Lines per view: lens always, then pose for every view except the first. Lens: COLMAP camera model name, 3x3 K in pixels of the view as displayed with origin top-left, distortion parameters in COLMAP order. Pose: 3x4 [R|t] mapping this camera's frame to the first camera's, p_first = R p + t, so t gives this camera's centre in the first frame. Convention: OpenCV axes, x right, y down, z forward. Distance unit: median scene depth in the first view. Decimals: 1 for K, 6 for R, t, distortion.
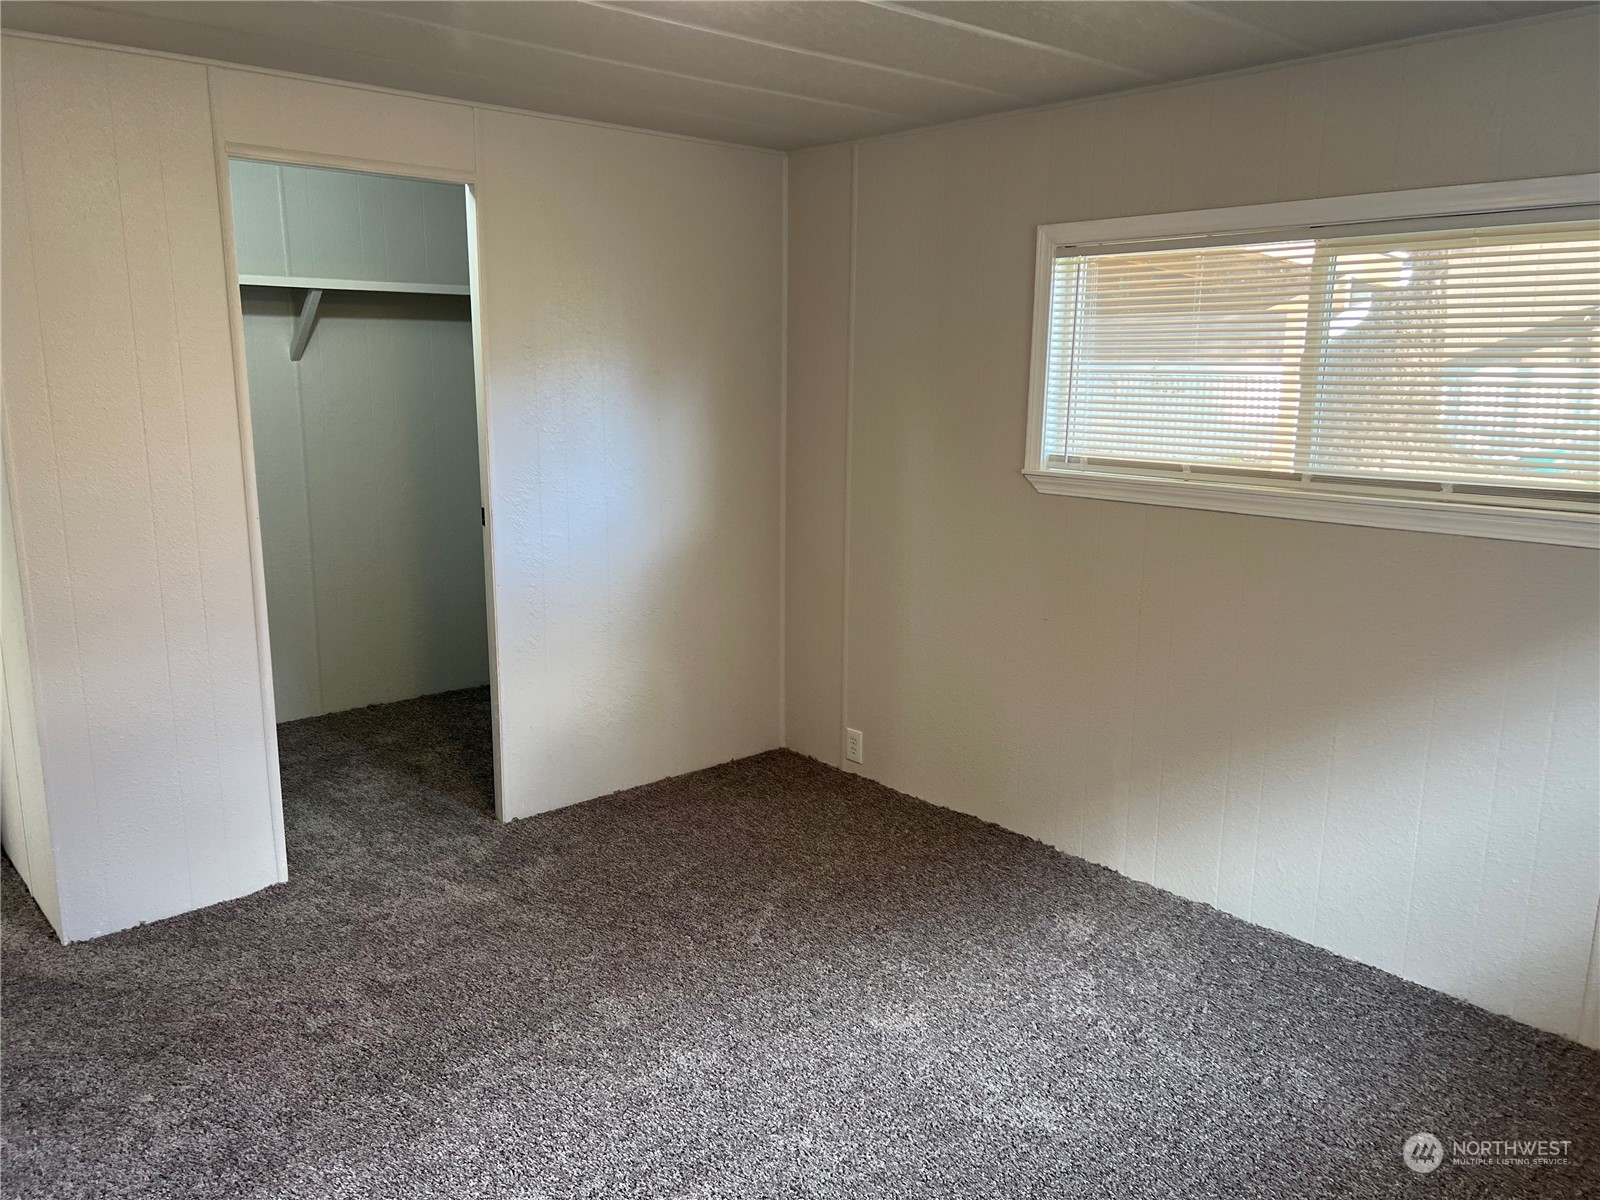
lens RADIAL K [[1200.5, 0, 800.0], [0, 1200.5, 593.6], [0, 0, 1]] dist [0.078478, -0.096670]
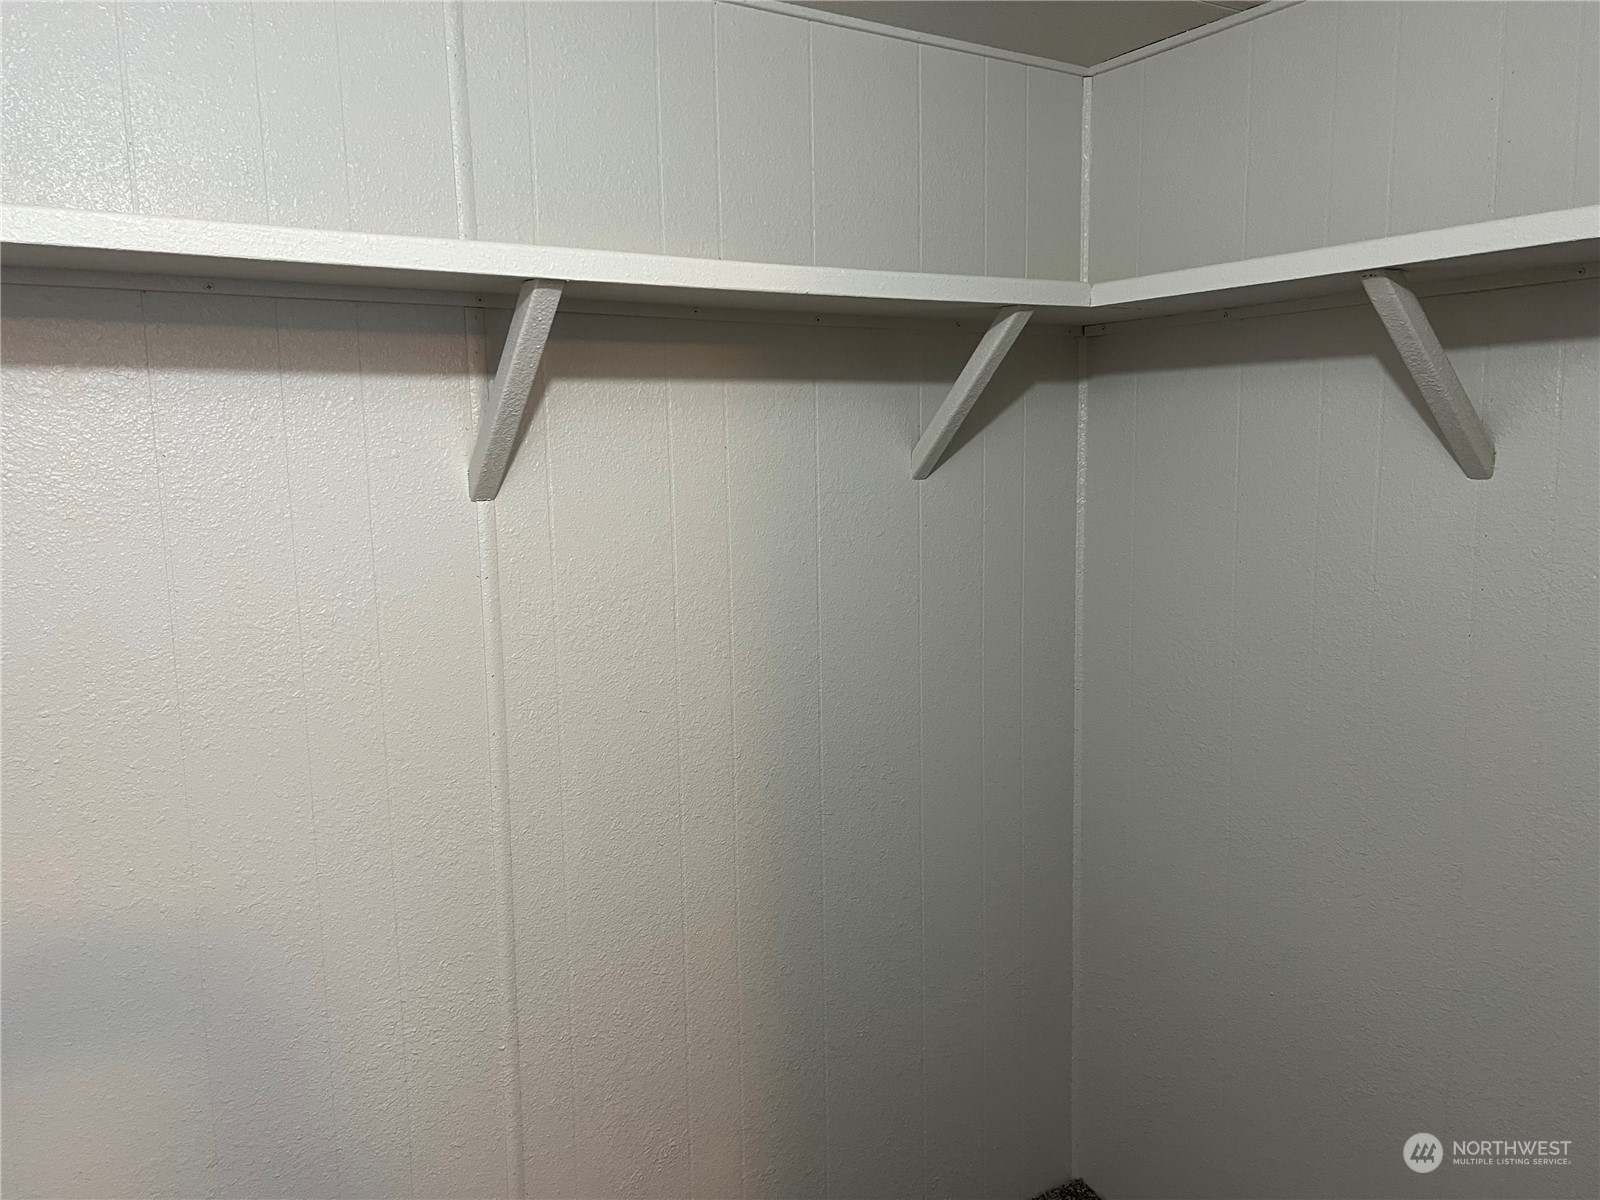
lens RADIAL K [[1200.5, 0, 801.0], [0, 1200.5, 605.0], [0, 0, 1]] dist [0.078478, -0.096670]
pose [[0.987564, 0.008737, -0.156973, -0.274989], [-0.014295, 0.999309, -0.034313, -0.154442], [0.156565, 0.036130, 0.987007, 0.685379]]
